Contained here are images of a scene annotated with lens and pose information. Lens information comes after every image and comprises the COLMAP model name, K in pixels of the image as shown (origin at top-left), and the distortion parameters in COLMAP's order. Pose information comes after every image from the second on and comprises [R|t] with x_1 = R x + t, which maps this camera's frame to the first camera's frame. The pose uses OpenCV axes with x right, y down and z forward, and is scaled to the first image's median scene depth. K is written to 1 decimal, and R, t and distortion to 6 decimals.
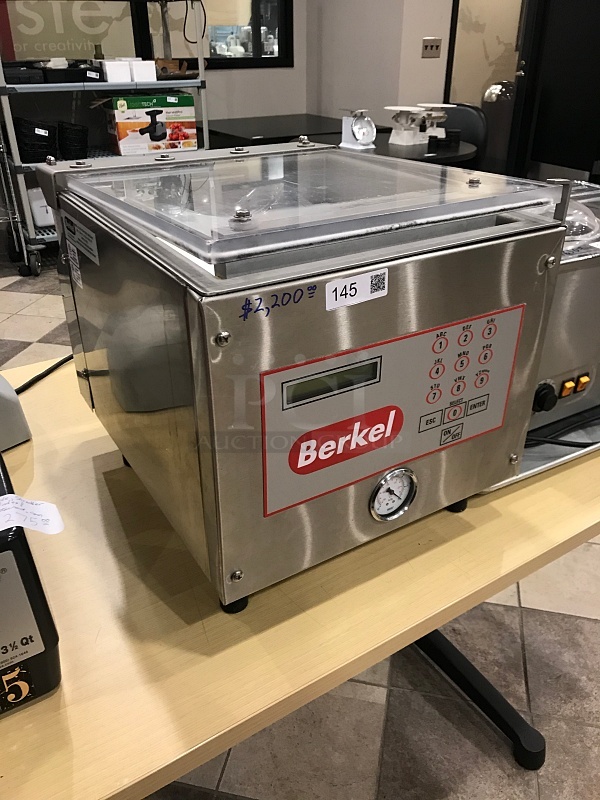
lens RADIAL K [[664.8, 0, 300.0], [0, 664.8, 400.0], [0, 0, 1]] dist [0.056491, -0.004746]
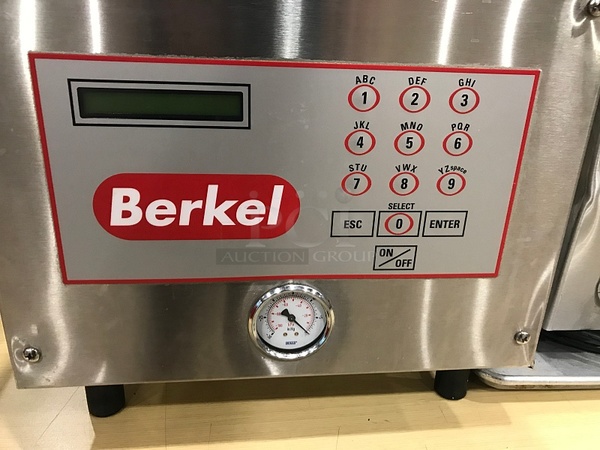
lens RADIAL K [[498.6, 0, 300.0], [0, 498.6, 225.0], [0, 0, 1]] dist [0.056491, -0.004746]
pose [[0.905880, 0.185976, -0.380518, 0.343264], [-0.235518, 0.967912, -0.087625, 0.090456], [0.352012, 0.168996, 0.920613, 0.518387]]
